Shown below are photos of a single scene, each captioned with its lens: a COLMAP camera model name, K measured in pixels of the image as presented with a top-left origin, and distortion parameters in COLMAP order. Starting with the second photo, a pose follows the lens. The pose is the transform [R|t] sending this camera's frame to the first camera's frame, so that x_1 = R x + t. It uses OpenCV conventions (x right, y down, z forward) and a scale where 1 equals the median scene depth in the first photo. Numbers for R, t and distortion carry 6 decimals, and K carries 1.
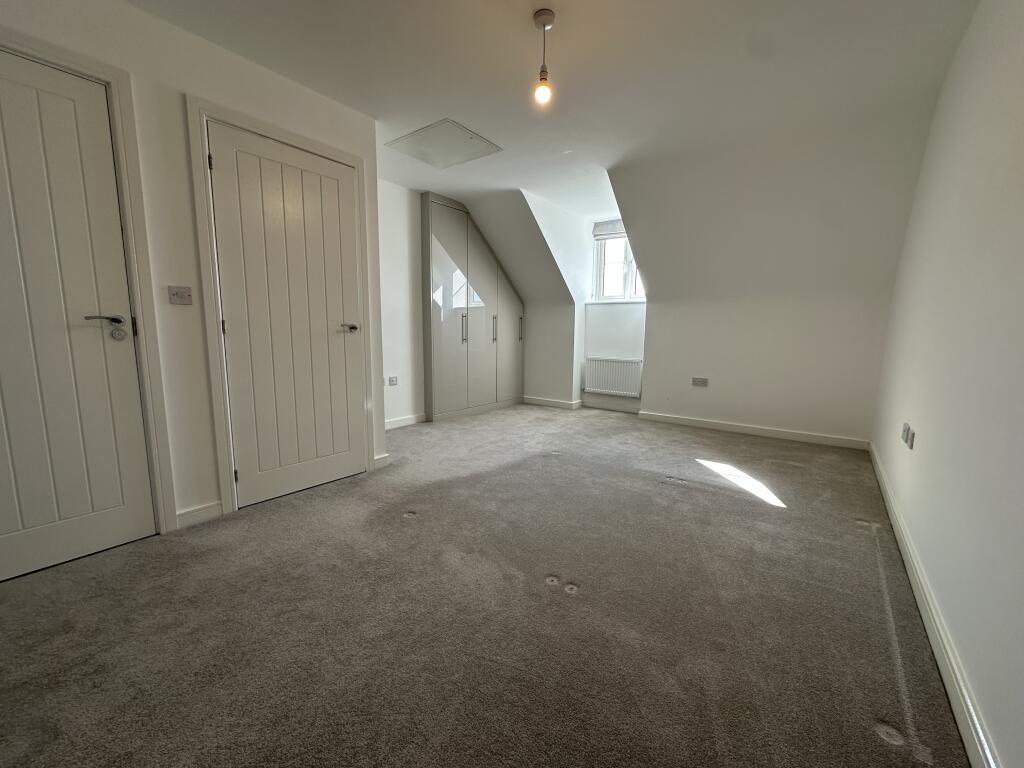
lens RADIAL K [[410.1, 0, 512.0], [0, 410.1, 384.0], [0, 0, 1]] dist [0.000481, 0.000078]
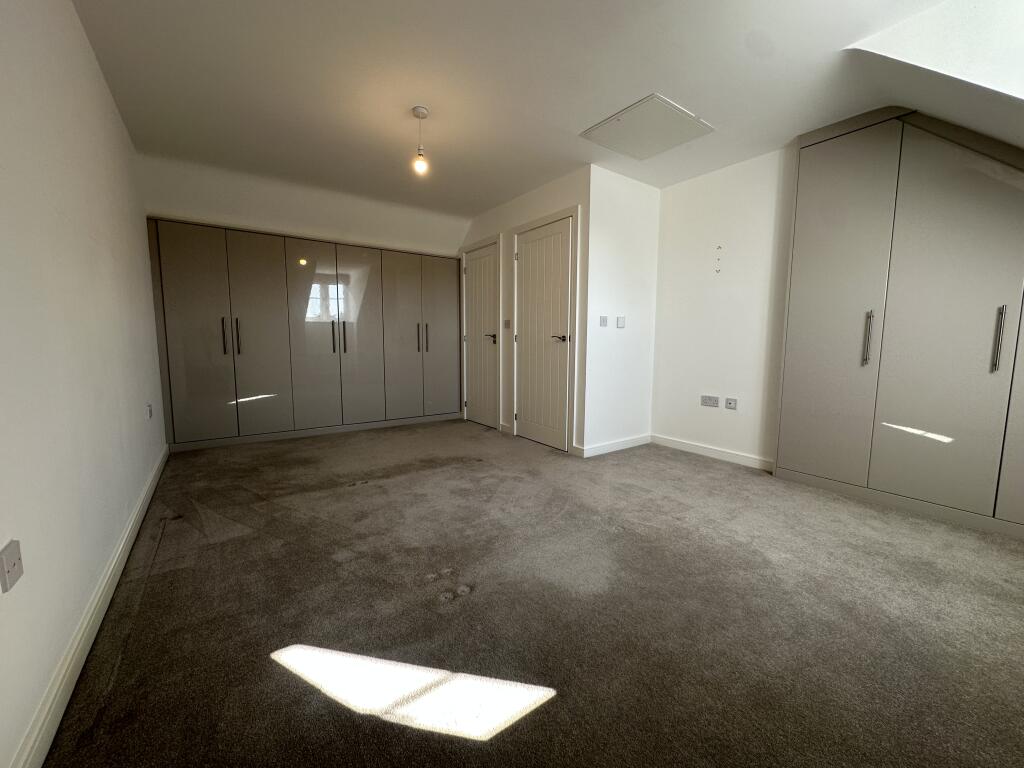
lens RADIAL K [[410.1, 0, 512.0], [0, 410.1, 384.0], [0, 0, 1]] dist [0.000481, 0.000078]
pose [[-0.283234, 0.087337, -0.955066, 0.703882], [-0.139878, 0.981434, 0.131231, -0.108139], [0.948795, 0.170762, -0.265759, 0.924000]]
